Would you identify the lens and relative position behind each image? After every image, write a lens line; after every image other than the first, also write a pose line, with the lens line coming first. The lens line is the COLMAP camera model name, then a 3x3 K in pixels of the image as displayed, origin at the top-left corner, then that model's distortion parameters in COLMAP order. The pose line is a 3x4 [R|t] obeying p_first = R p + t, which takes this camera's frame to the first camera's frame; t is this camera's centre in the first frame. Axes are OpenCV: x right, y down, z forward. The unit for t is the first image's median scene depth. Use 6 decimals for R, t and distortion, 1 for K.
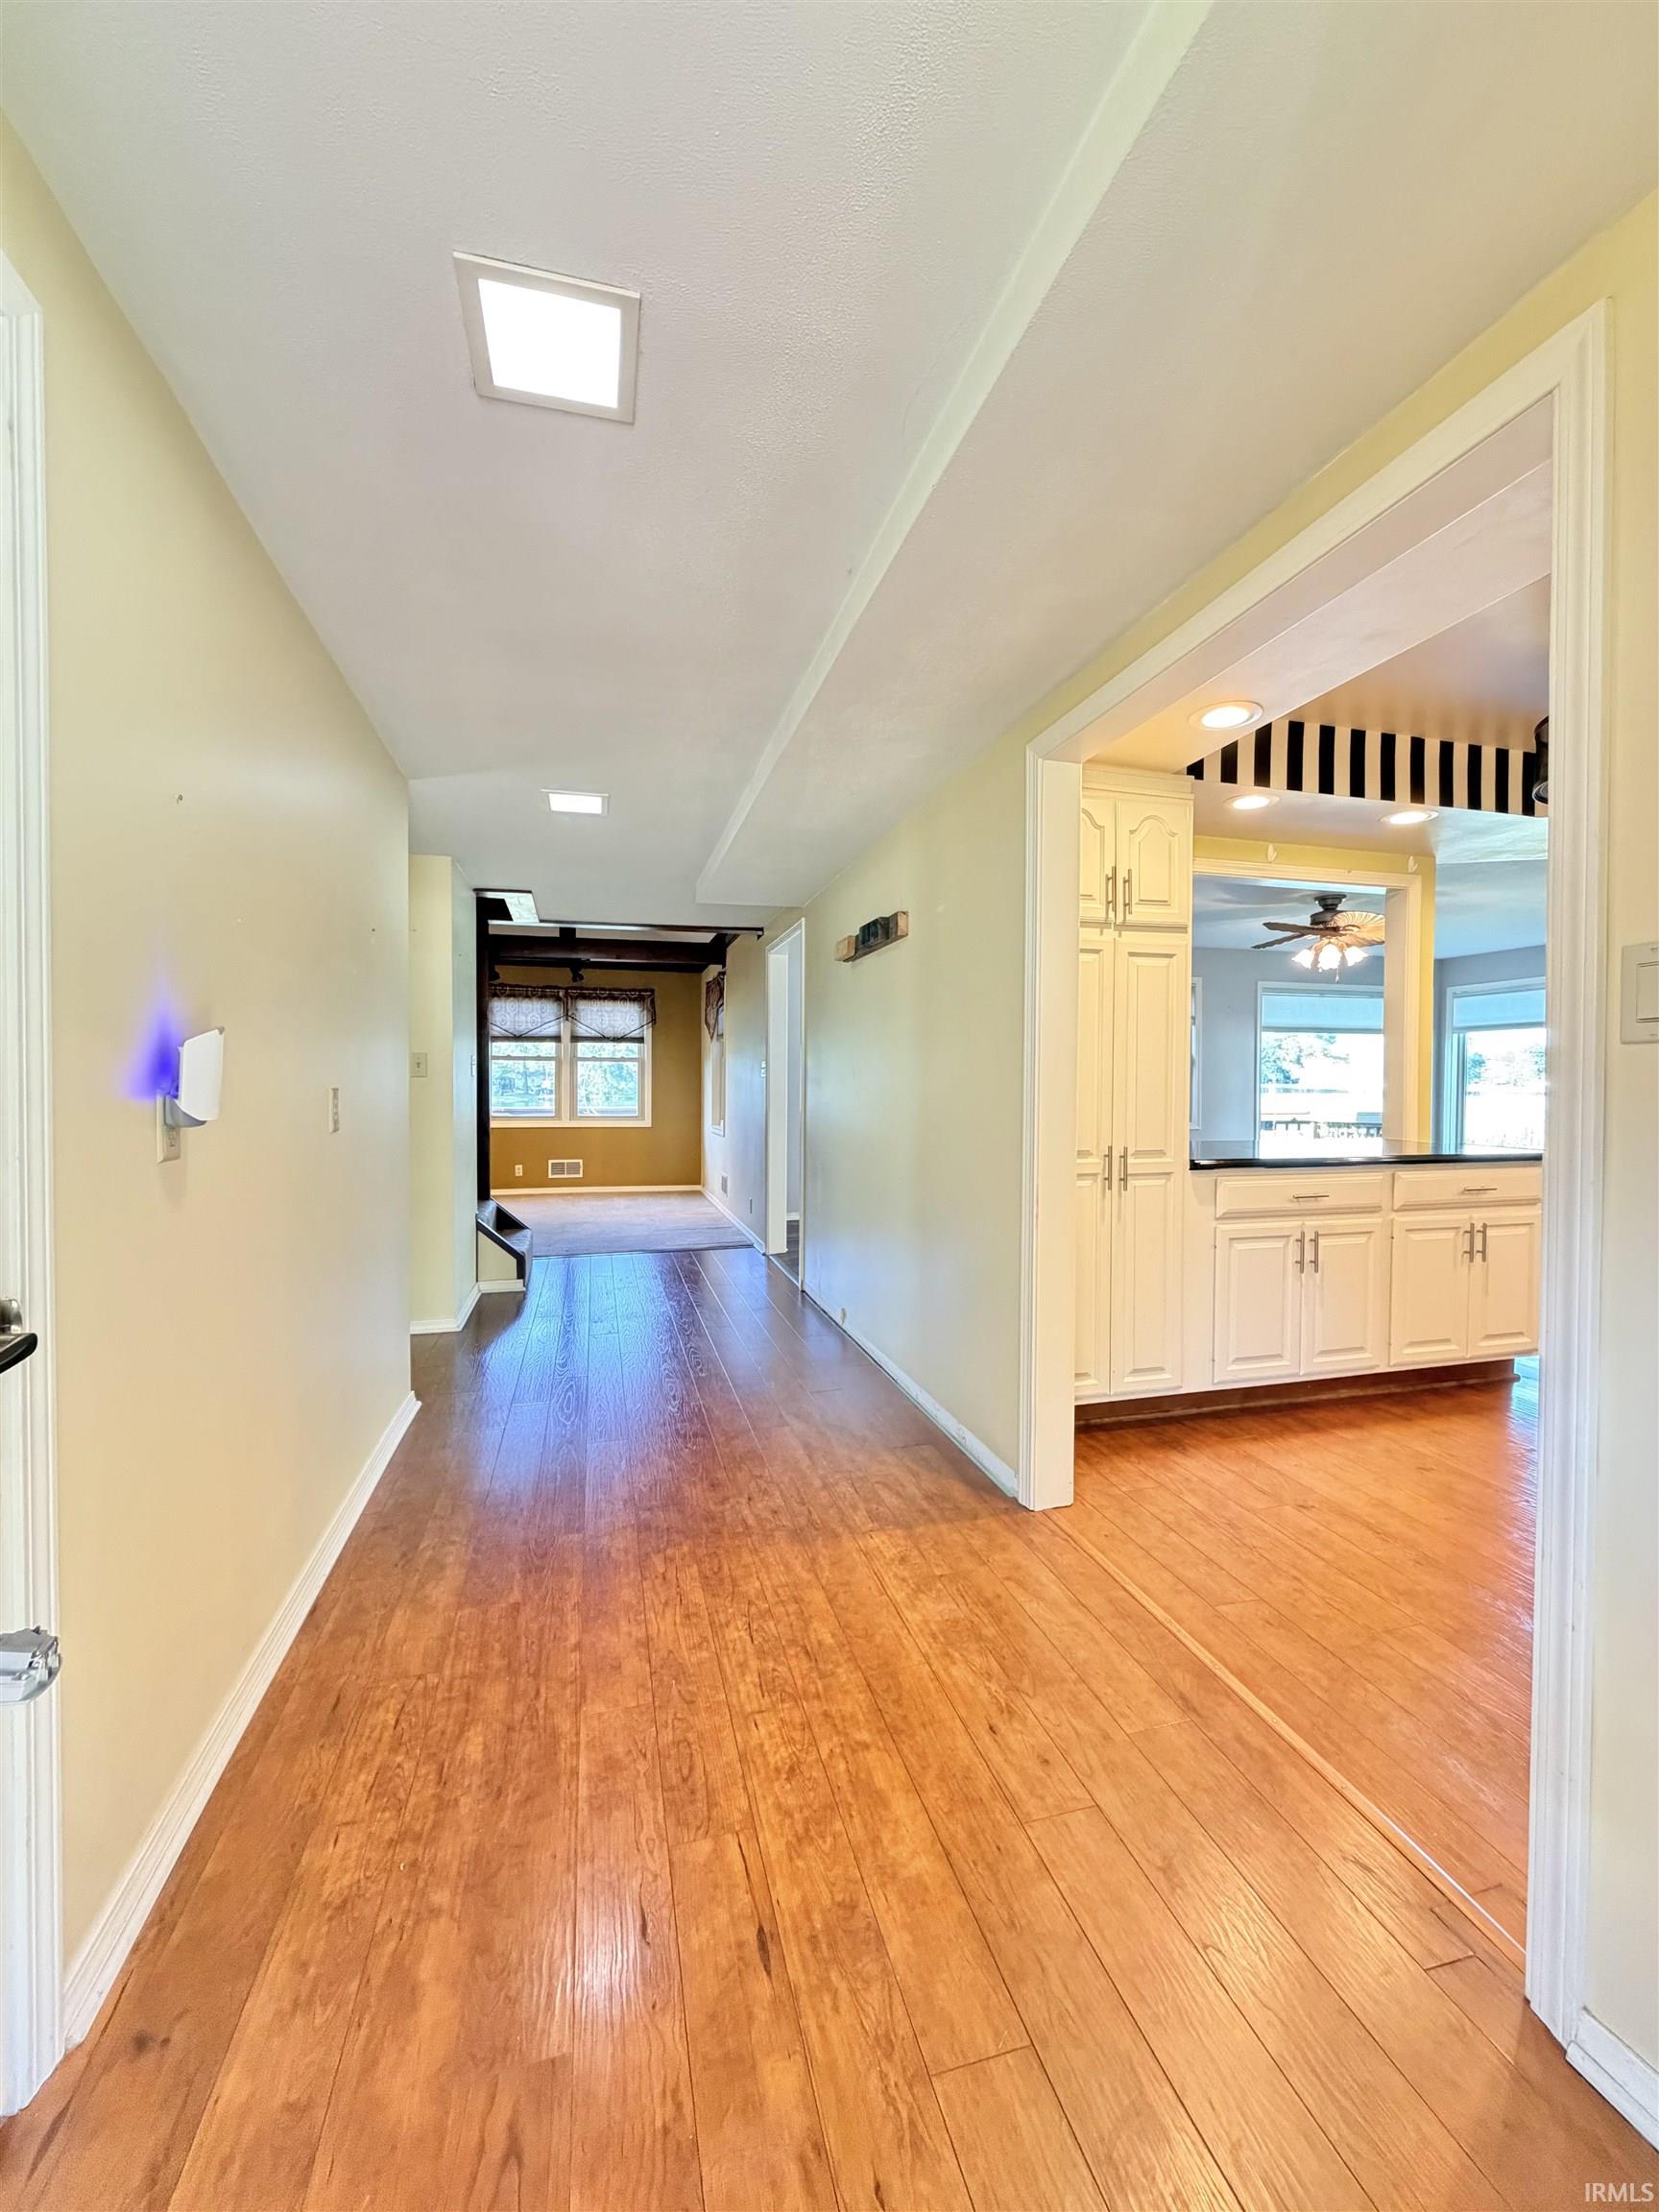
lens RADIAL K [[897.6, 0, 830.7], [0, 897.6, 1094.3], [0, 0, 1]] dist [-0.006399, -0.000467]
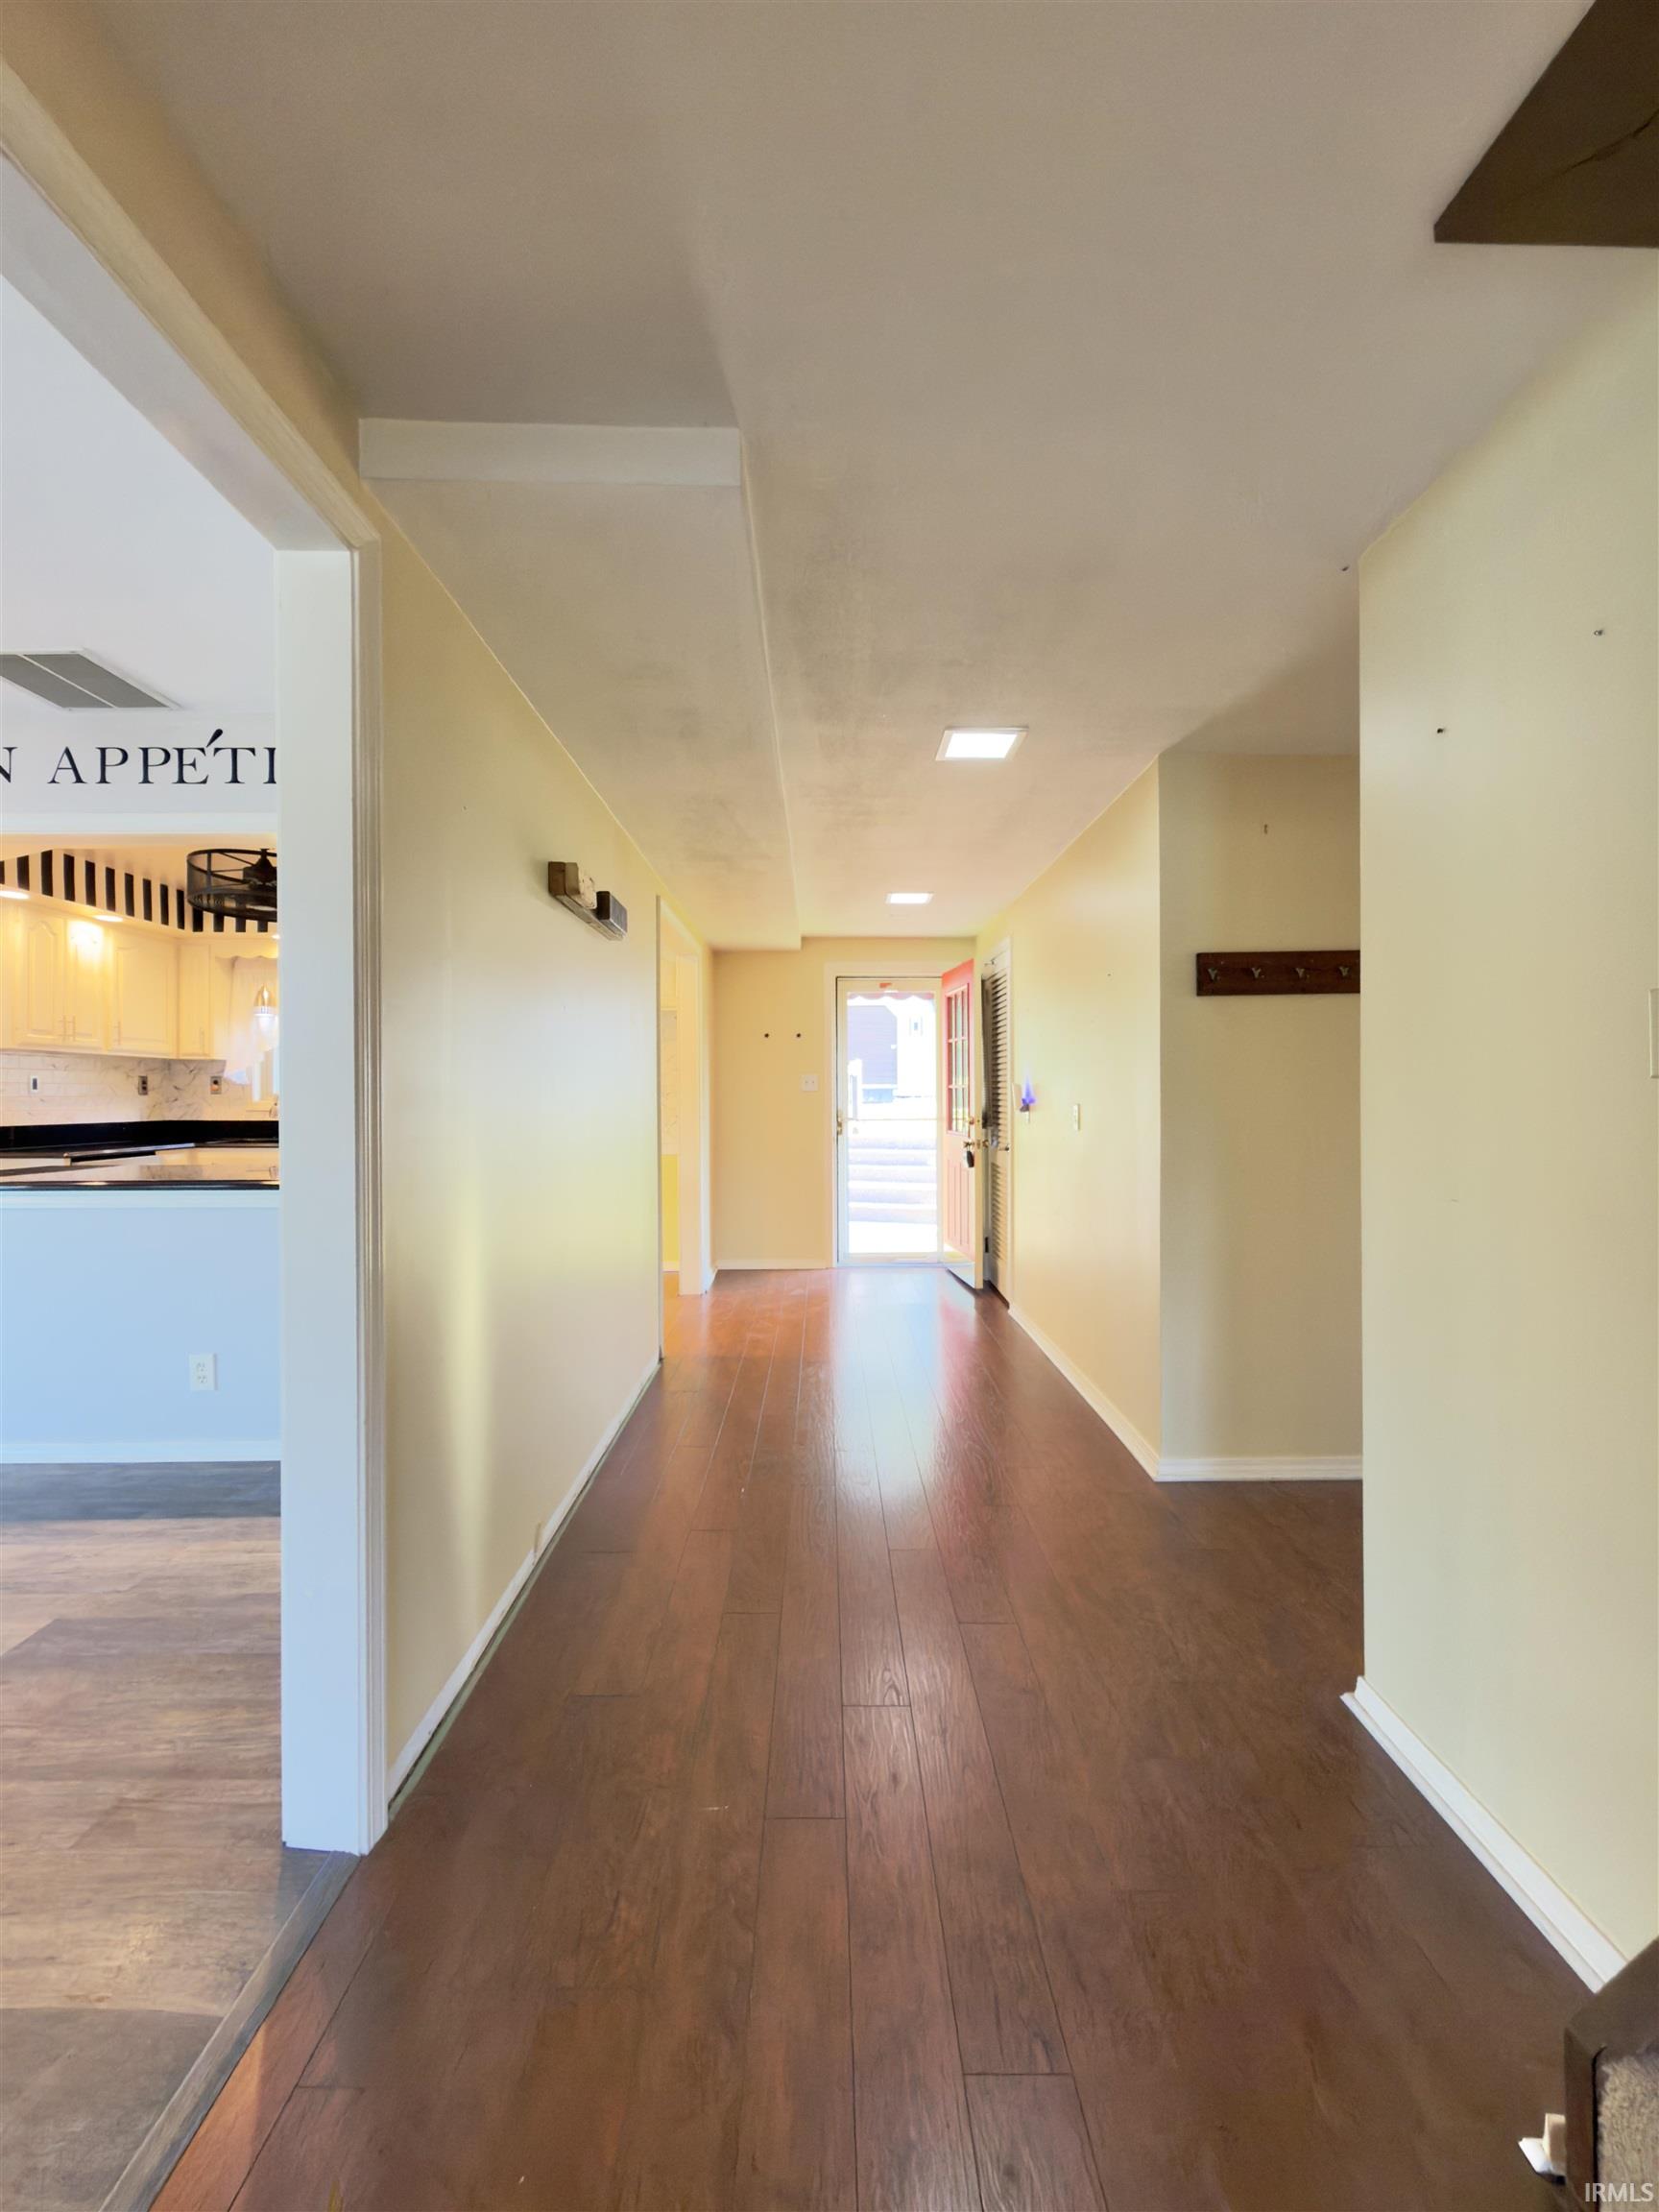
lens RADIAL K [[897.6, 0, 825.8], [0, 897.6, 1104.5], [0, 0, 1]] dist [-0.006399, -0.000467]
pose [[-0.967704, 0.000995, 0.252087, -0.128489], [0.005355, 0.999848, 0.016608, -0.050108], [-0.252032, 0.017422, -0.967562, 1.360744]]
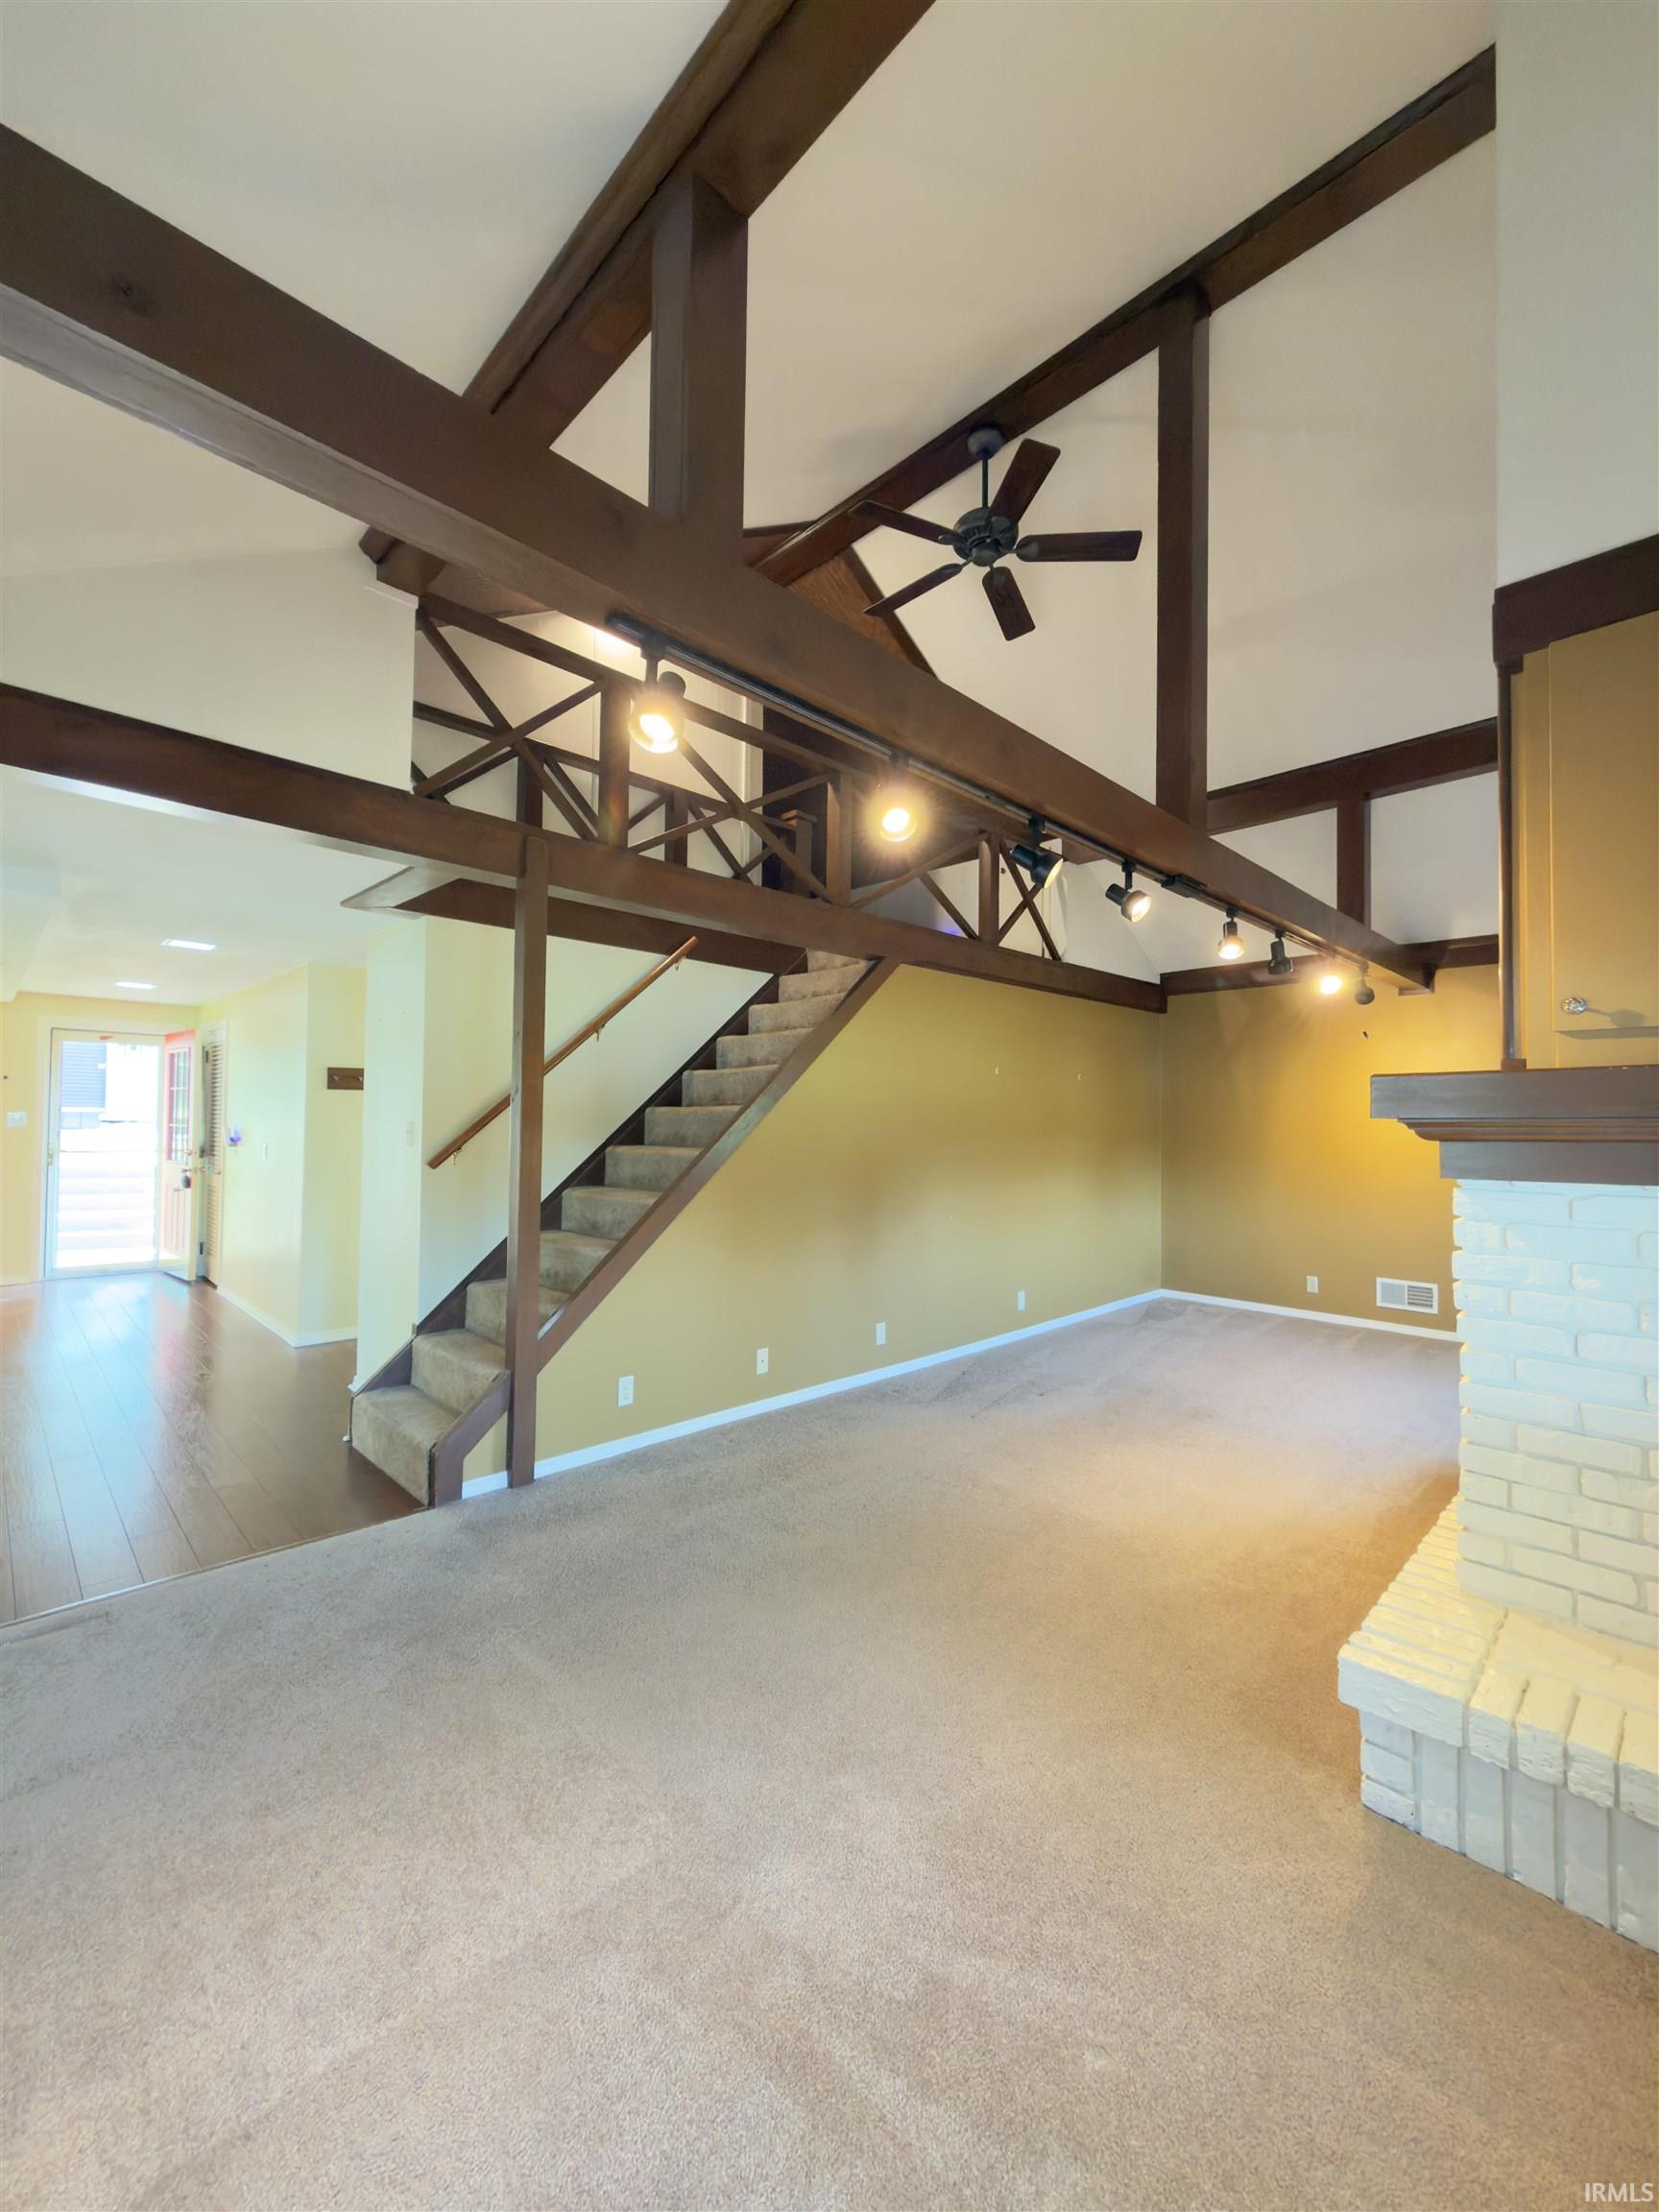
lens RADIAL K [[897.6, 0, 823.5], [0, 897.6, 1100.9], [0, 0, 1]] dist [-0.006399, -0.000467]
pose [[-0.873258, -0.023931, -0.486671, -0.139255], [-0.017965, 0.999695, -0.016922, -0.054973], [0.486927, -0.006034, -0.873422, 1.443198]]
